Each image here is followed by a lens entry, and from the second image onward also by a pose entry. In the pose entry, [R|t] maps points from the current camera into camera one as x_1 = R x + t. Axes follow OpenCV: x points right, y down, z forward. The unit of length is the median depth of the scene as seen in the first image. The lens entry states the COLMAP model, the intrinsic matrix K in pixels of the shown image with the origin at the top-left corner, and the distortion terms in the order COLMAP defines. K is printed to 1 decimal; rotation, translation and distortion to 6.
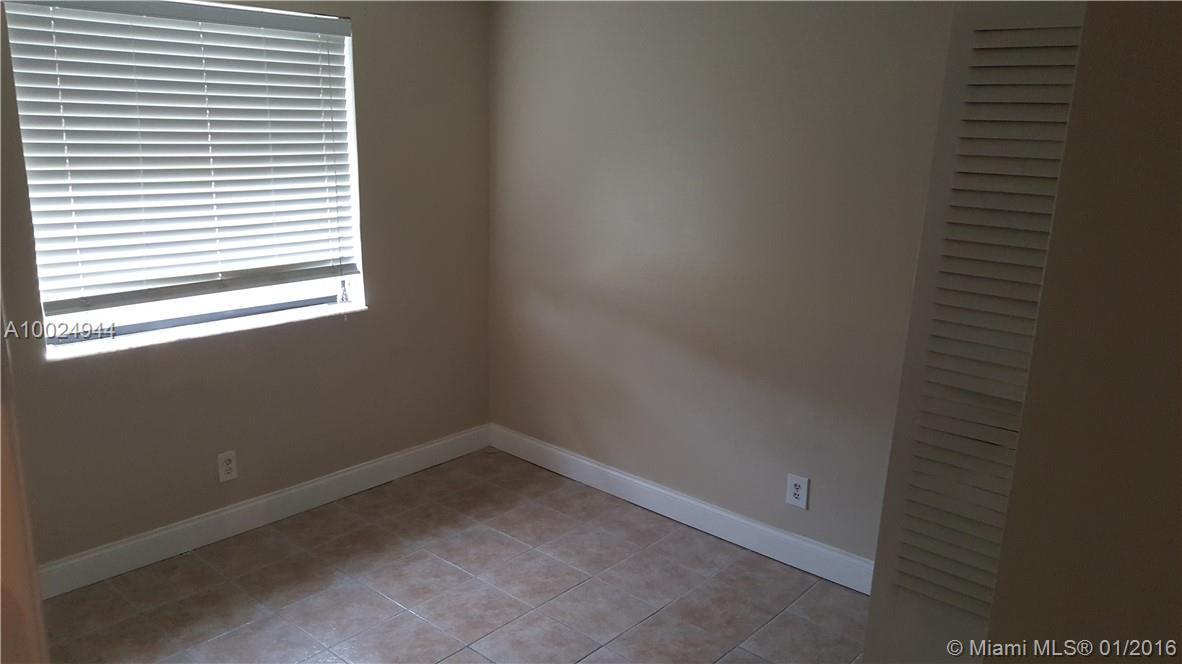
lens RADIAL K [[879.6, 0, 590.4], [0, 879.6, 331.9], [0, 0, 1]] dist [-0.008926, -0.008660]
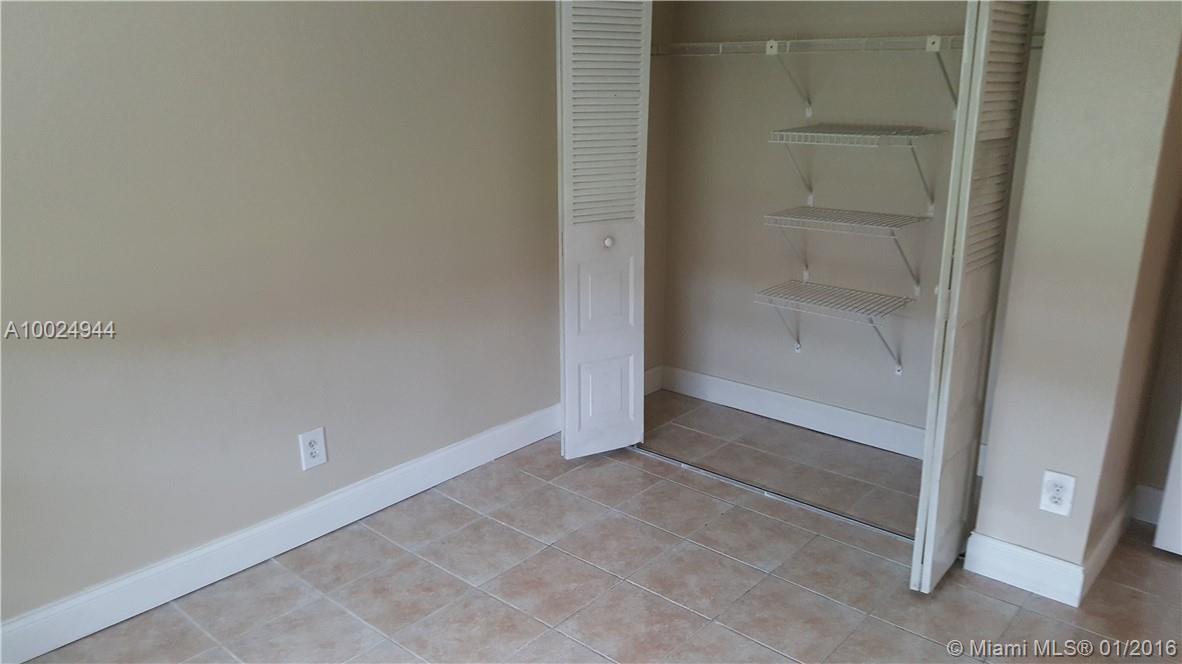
lens RADIAL K [[879.6, 0, 591.4], [0, 879.6, 331.3], [0, 0, 1]] dist [-0.008926, -0.008660]
pose [[-0.024196, -0.309925, 0.950453, -0.531779], [0.227425, 0.924097, 0.307120, -0.118318], [-0.973495, 0.223588, 0.048125, 0.681039]]
